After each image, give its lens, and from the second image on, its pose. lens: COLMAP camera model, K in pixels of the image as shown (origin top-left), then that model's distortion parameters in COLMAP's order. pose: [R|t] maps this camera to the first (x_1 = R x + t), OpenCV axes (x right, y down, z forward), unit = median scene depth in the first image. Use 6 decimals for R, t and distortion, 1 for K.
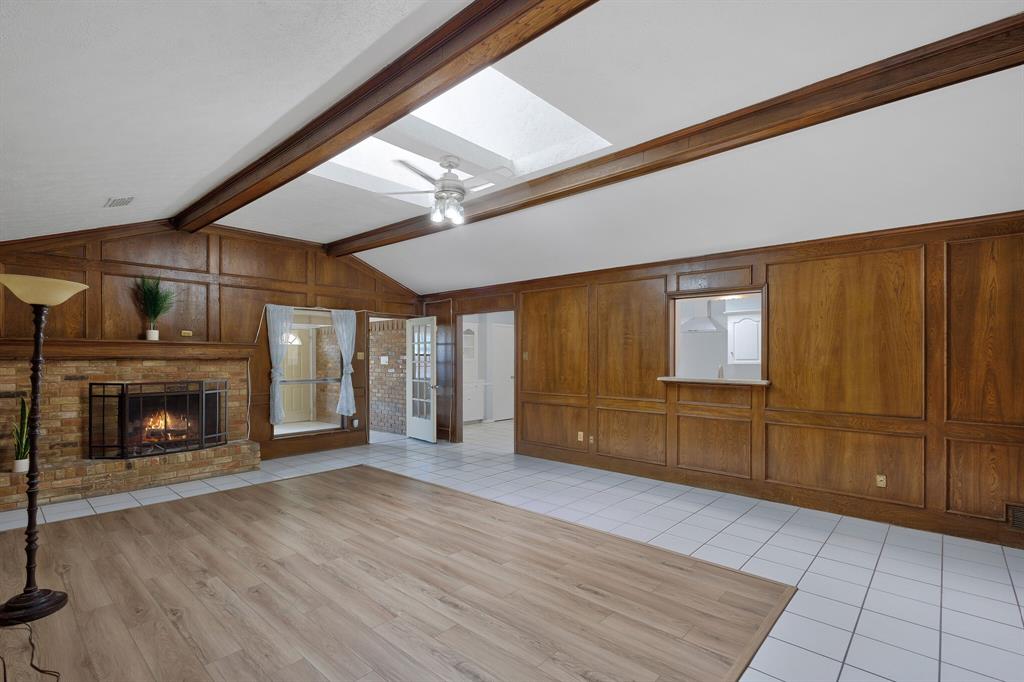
lens RADIAL K [[482.6, 0, 511.9], [0, 482.6, 355.1], [0, 0, 1]] dist [0.001291, 0.000420]
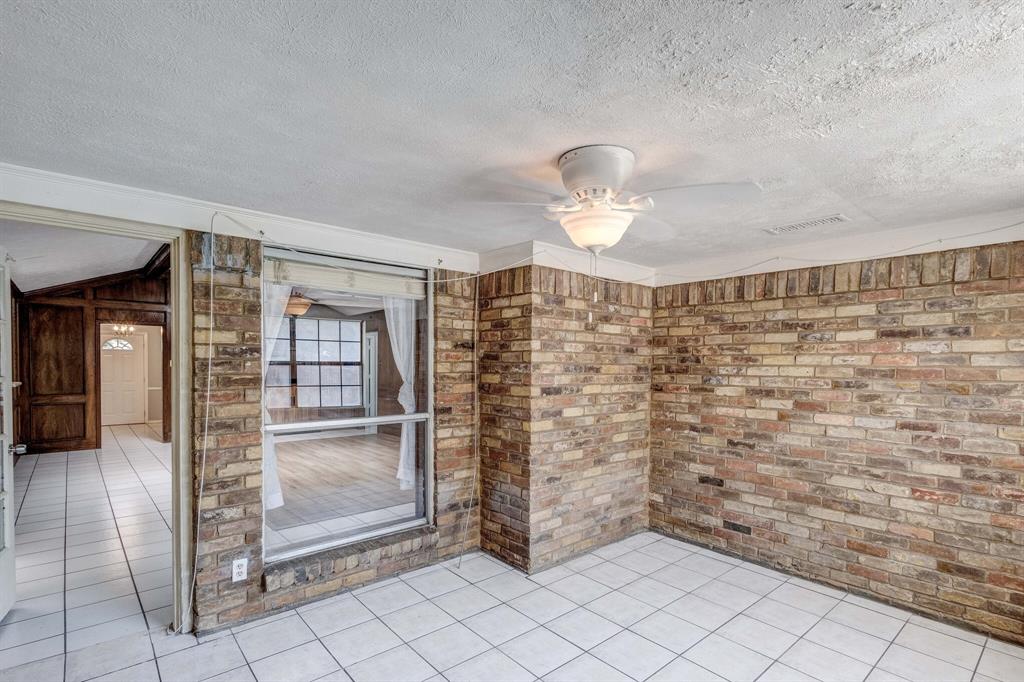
lens RADIAL K [[482.7, 0, 512.0], [0, 482.7, 372.8], [0, 0, 1]] dist [0.002359, 0.000153]
pose [[-0.994639, -0.007752, 0.103119, -0.871188], [-0.006517, 0.999903, 0.012304, 0.005842], [-0.103205, 0.011566, -0.994593, 2.034403]]
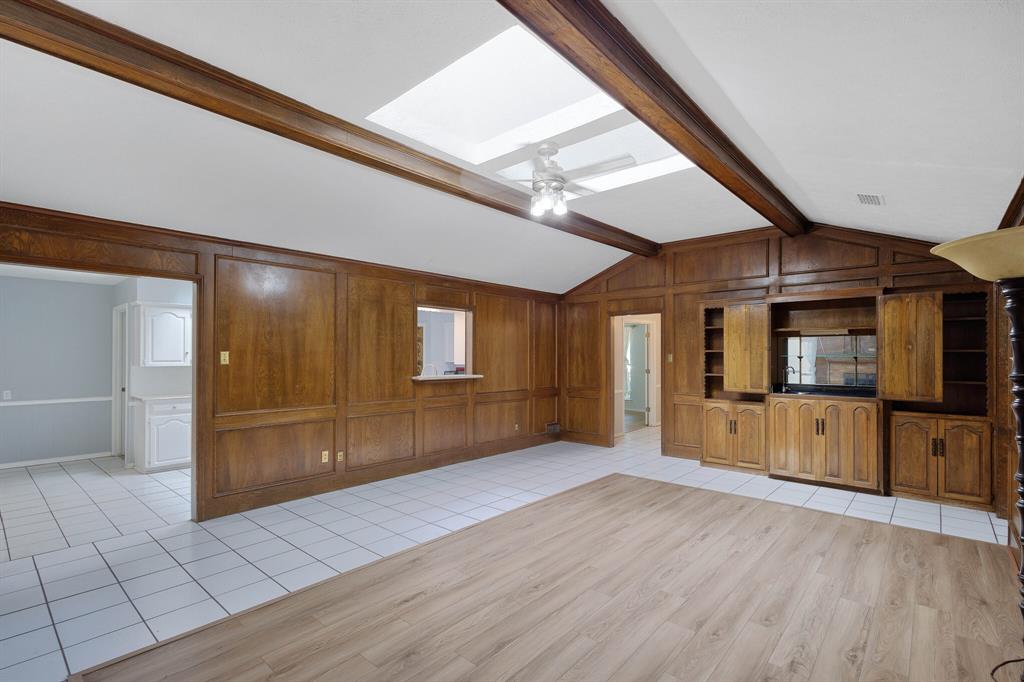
lens RADIAL K [[472.6, 0, 516.7], [0, 472.6, 354.1], [0, 0, 1]] dist [0.003032, -0.000019]
pose [[-0.017147, 0.000472, 0.999853, -0.826696], [-0.004694, 0.999989, -0.000552, -0.006726], [-0.999842, -0.004703, -0.017145, 0.870392]]
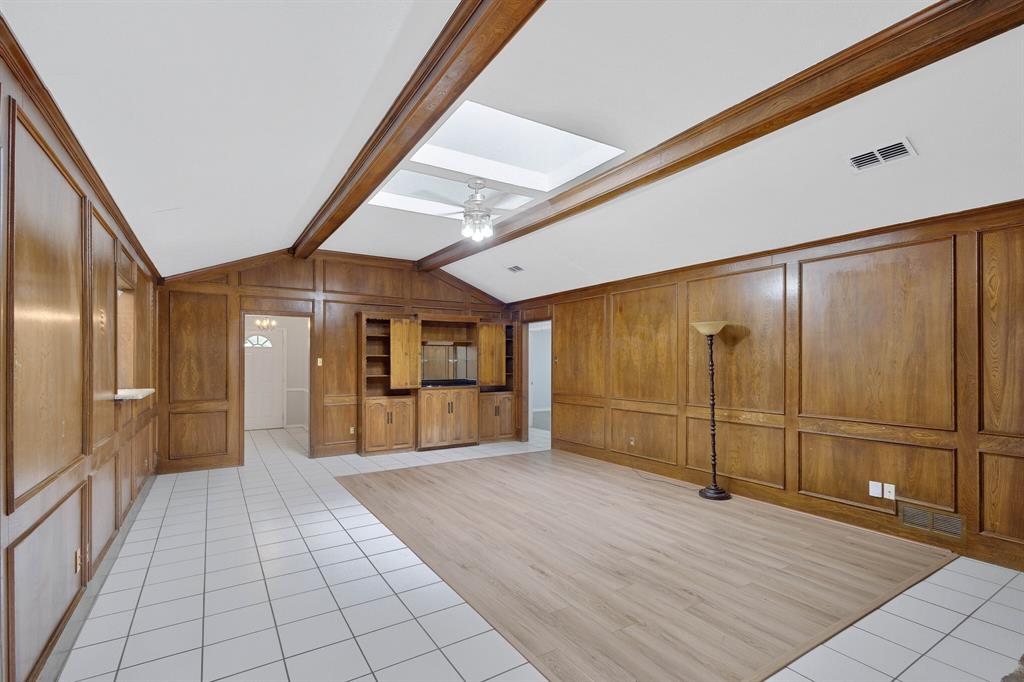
lens RADIAL K [[472.6, 0, 516.7], [0, 472.6, 354.1], [0, 0, 1]] dist [0.003032, -0.000019]
pose [[-0.963759, 0.003529, 0.266749, -0.402076], [-0.000913, 0.999863, -0.016527, 0.001262], [-0.266771, -0.016172, -0.963624, 1.621434]]
